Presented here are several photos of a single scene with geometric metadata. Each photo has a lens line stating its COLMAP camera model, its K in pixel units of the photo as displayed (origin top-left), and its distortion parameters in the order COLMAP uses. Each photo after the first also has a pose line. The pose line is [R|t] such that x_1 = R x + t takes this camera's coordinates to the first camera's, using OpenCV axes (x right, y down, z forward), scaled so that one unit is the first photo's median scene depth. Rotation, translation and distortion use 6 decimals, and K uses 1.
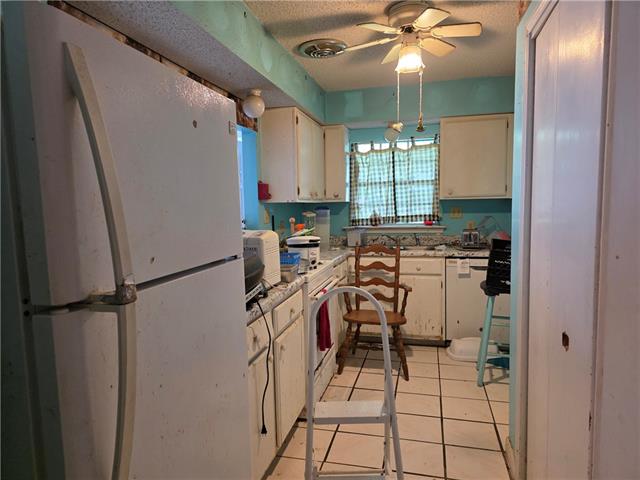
lens RADIAL K [[429.0, 0, 319.5], [0, 429.0, 241.5], [0, 0, 1]] dist [0.034071, -0.001331]
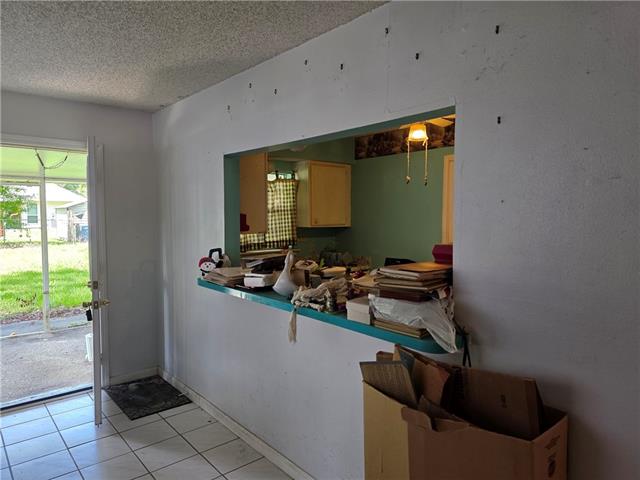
lens RADIAL K [[429.0, 0, 319.3], [0, 429.0, 240.1], [0, 0, 1]] dist [0.034071, -0.001331]
pose [[0.564201, -0.014310, 0.825513, -0.709493], [0.072229, 0.996872, -0.032085, -0.022659], [-0.822472, 0.077728, 0.563470, 0.335921]]
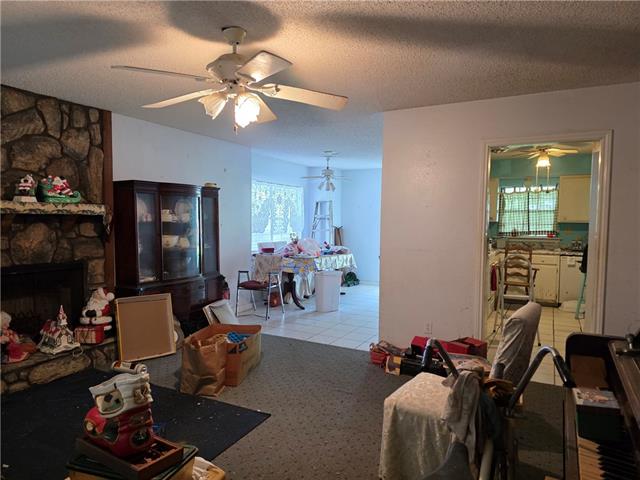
lens RADIAL K [[429.0, 0, 316.9], [0, 429.0, 240.7], [0, 0, 1]] dist [0.034071, -0.001331]
pose [[0.969256, 0.042041, -0.242437, -0.214500], [-0.048914, 0.998552, -0.022400, 0.056919], [0.241144, 0.033569, 0.969909, -0.846052]]
